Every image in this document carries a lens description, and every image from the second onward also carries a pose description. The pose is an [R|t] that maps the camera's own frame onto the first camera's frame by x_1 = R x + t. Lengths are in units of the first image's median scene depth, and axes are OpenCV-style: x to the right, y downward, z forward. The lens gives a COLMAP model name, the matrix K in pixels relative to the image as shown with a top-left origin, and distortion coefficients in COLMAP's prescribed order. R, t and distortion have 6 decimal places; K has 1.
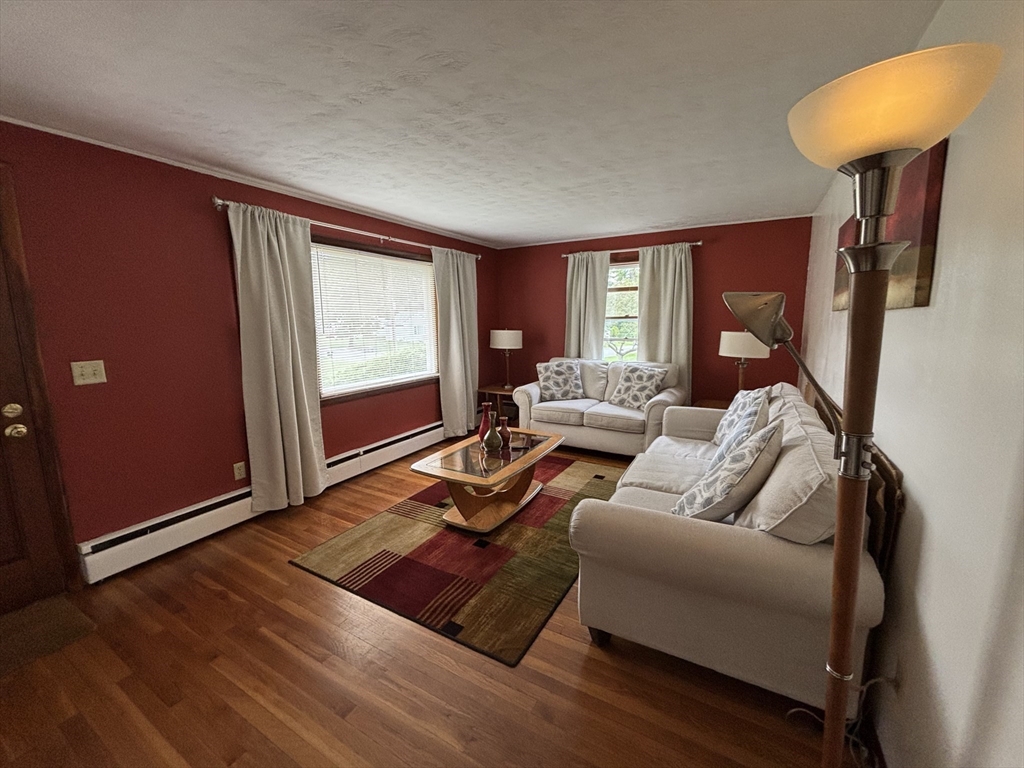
lens RADIAL K [[412.9, 0, 515.0], [0, 412.9, 377.5], [0, 0, 1]] dist [0.003510, -0.001110]
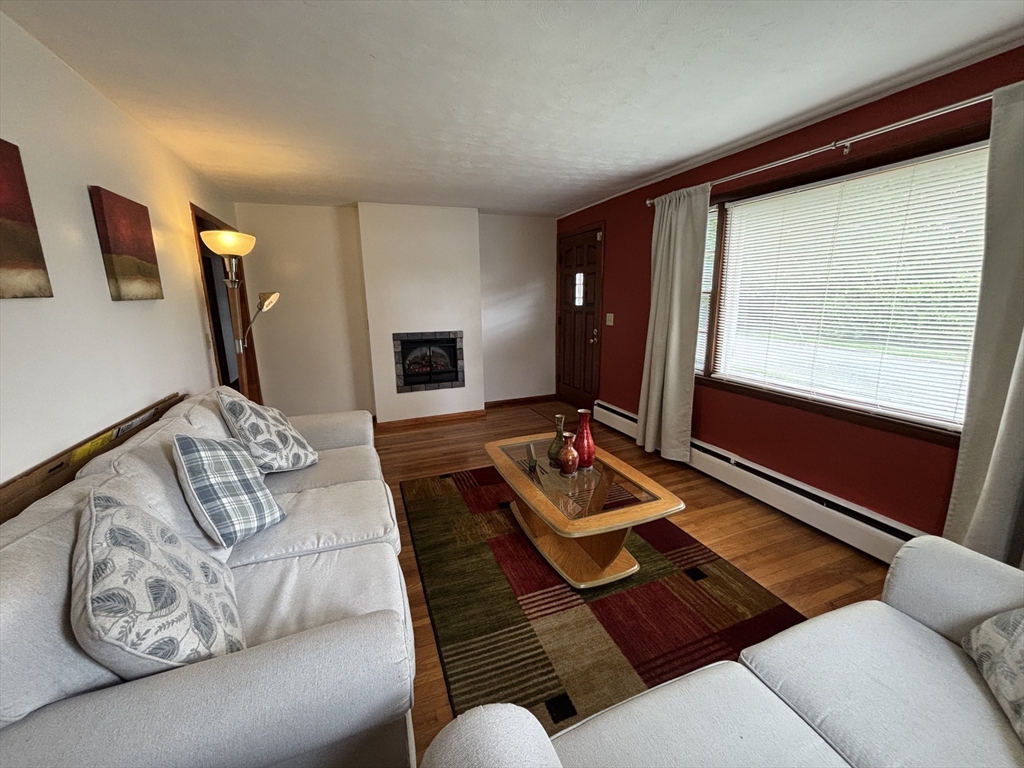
lens RADIAL K [[412.9, 0, 512.6], [0, 412.9, 380.1], [0, 0, 1]] dist [0.003510, -0.001110]
pose [[-0.633542, 0.183945, -0.751525, 0.552545], [-0.082479, 0.949736, 0.301990, -0.201994], [0.769300, 0.253308, -0.586526, 1.299434]]
